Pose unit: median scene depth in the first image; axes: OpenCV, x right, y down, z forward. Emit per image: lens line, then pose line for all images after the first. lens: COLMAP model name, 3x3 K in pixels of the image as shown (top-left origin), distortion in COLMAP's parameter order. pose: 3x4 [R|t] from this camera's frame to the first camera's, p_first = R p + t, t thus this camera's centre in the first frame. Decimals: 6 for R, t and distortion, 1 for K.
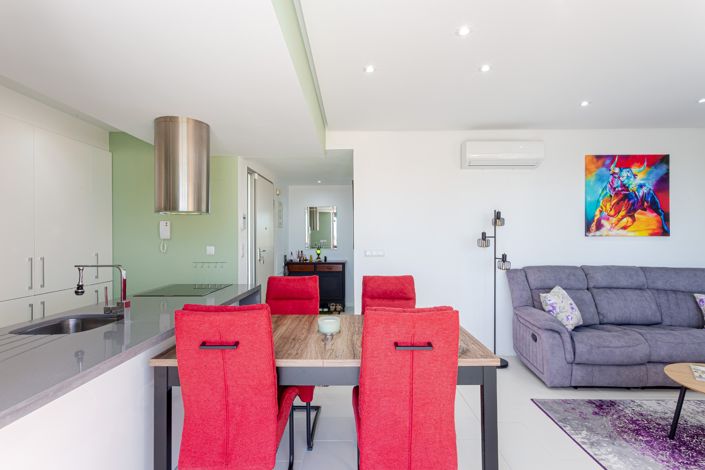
lens RADIAL K [[343.4, 0, 352.5], [0, 343.4, 235.0], [0, 0, 1]] dist [-0.031278, 0.019064]
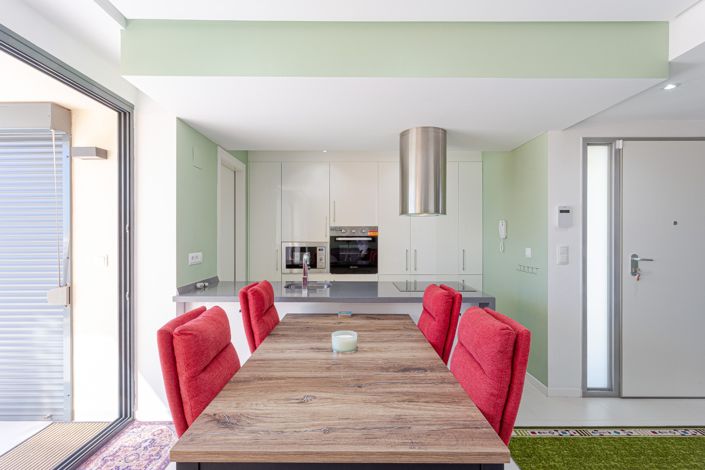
lens RADIAL K [[343.4, 0, 352.5], [0, 343.4, 235.0], [0, 0, 1]] dist [-0.031278, 0.019064]
pose [[0.011026, 0.004443, -0.999929, 0.420460], [0.003663, 0.999983, 0.004484, -0.003314], [0.999932, -0.003712, 0.011010, 0.540474]]
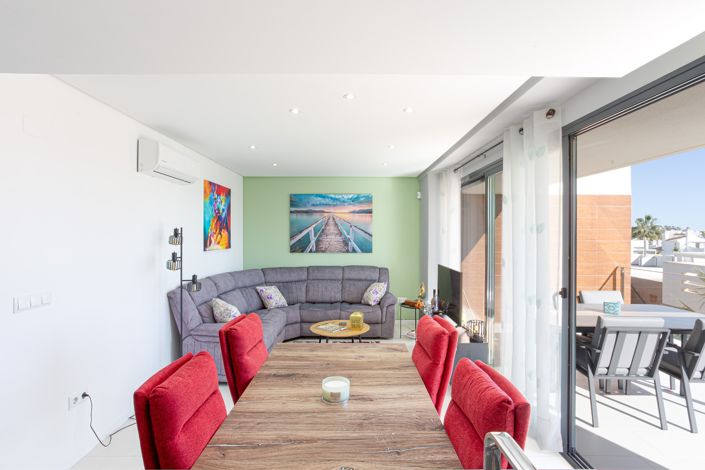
lens RADIAL K [[343.4, 0, 352.5], [0, 343.4, 235.0], [0, 0, 1]] dist [-0.031278, 0.019064]
pose [[-0.010555, 0.001121, 0.999944, -0.464942], [-0.006389, 0.999979, -0.001189, -0.052319], [-0.999924, -0.006402, -0.010548, 0.519396]]
